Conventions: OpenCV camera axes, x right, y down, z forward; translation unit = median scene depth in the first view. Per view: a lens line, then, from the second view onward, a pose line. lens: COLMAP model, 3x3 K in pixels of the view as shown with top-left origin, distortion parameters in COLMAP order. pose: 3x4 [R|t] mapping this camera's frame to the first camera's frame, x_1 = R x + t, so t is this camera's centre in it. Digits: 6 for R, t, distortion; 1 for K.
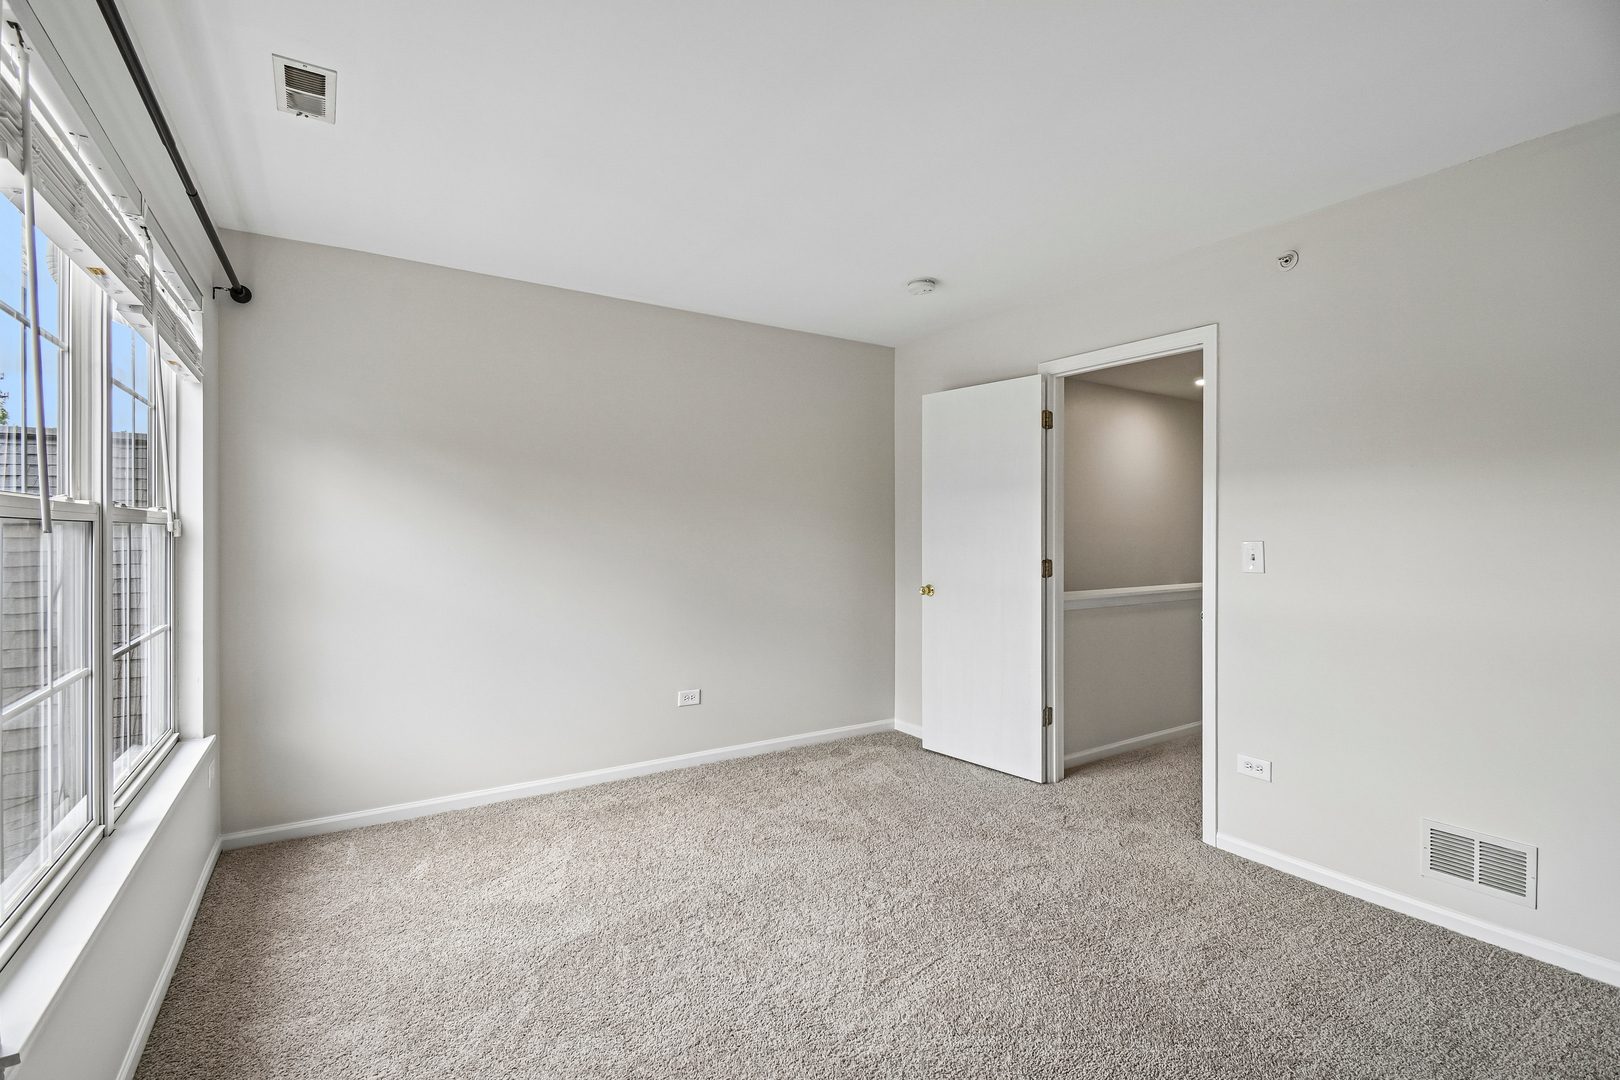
lens RADIAL K [[713.2, 0, 810.8], [0, 713.2, 537.1], [0, 0, 1]] dist [-0.006922, -0.003125]
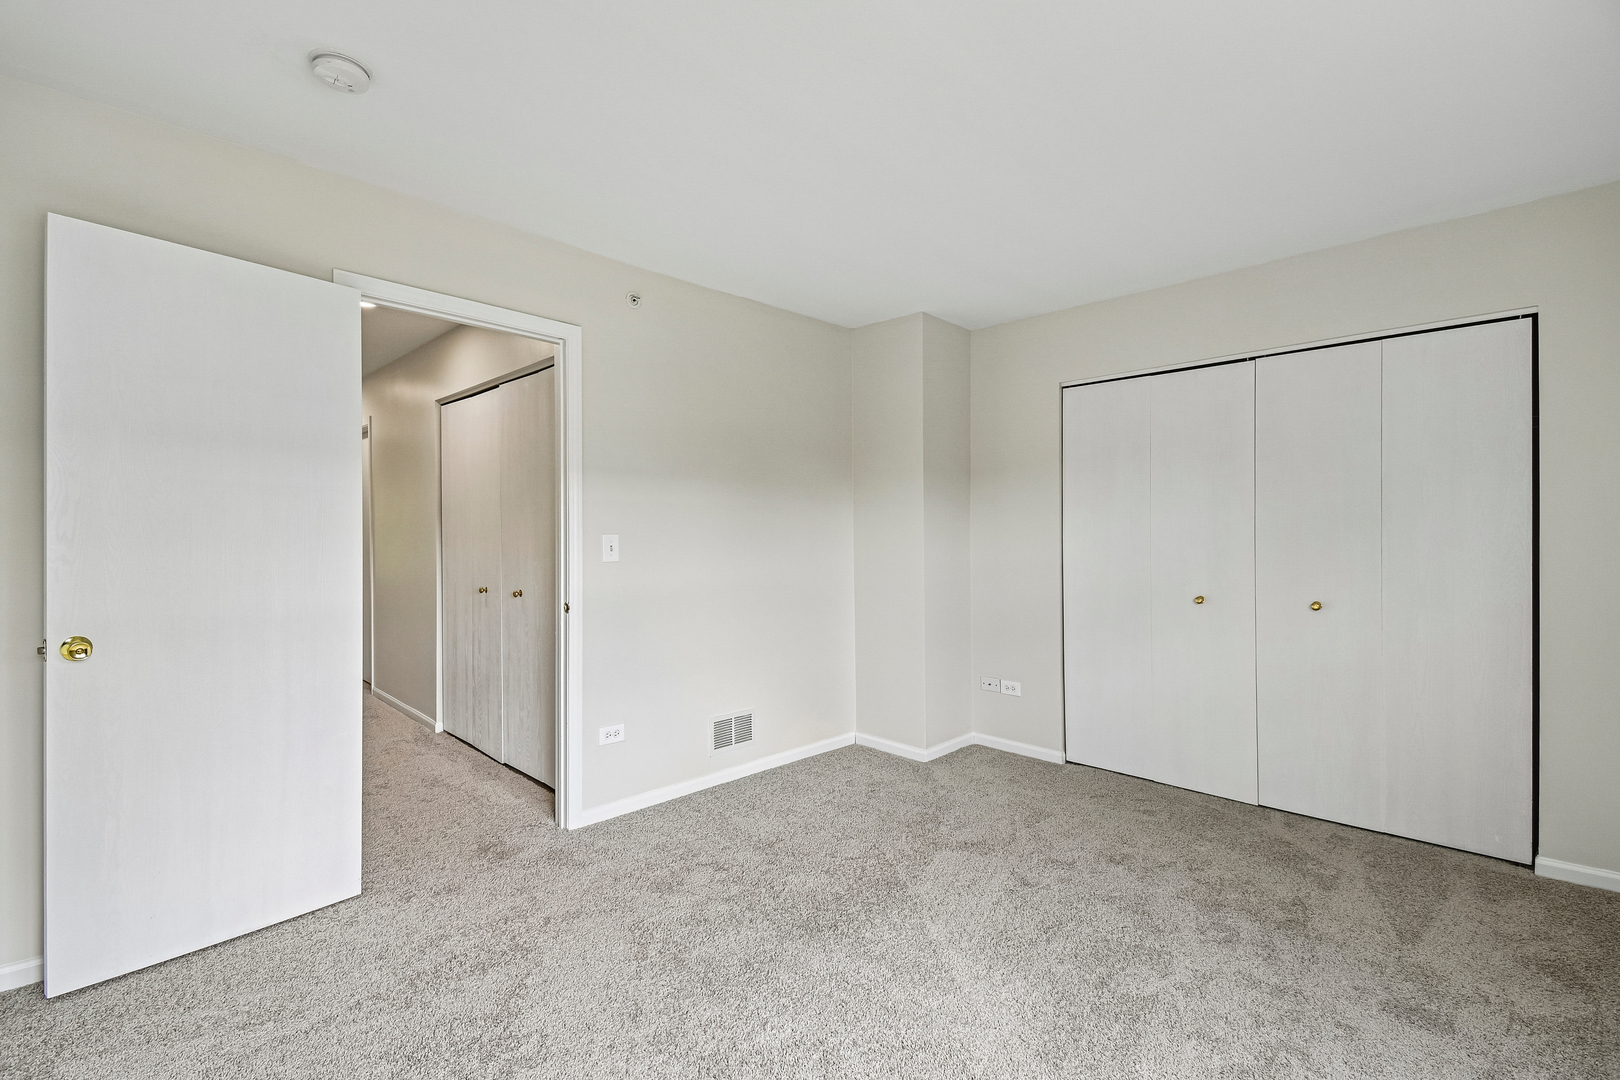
lens RADIAL K [[713.2, 0, 810.8], [0, 713.2, 530.6], [0, 0, 1]] dist [-0.006922, -0.003125]
pose [[-0.209646, 0.001526, 0.977776, -0.565434], [0.003467, 0.999994, -0.000817, 0.001979], [-0.977771, 0.003219, -0.209650, 0.956592]]
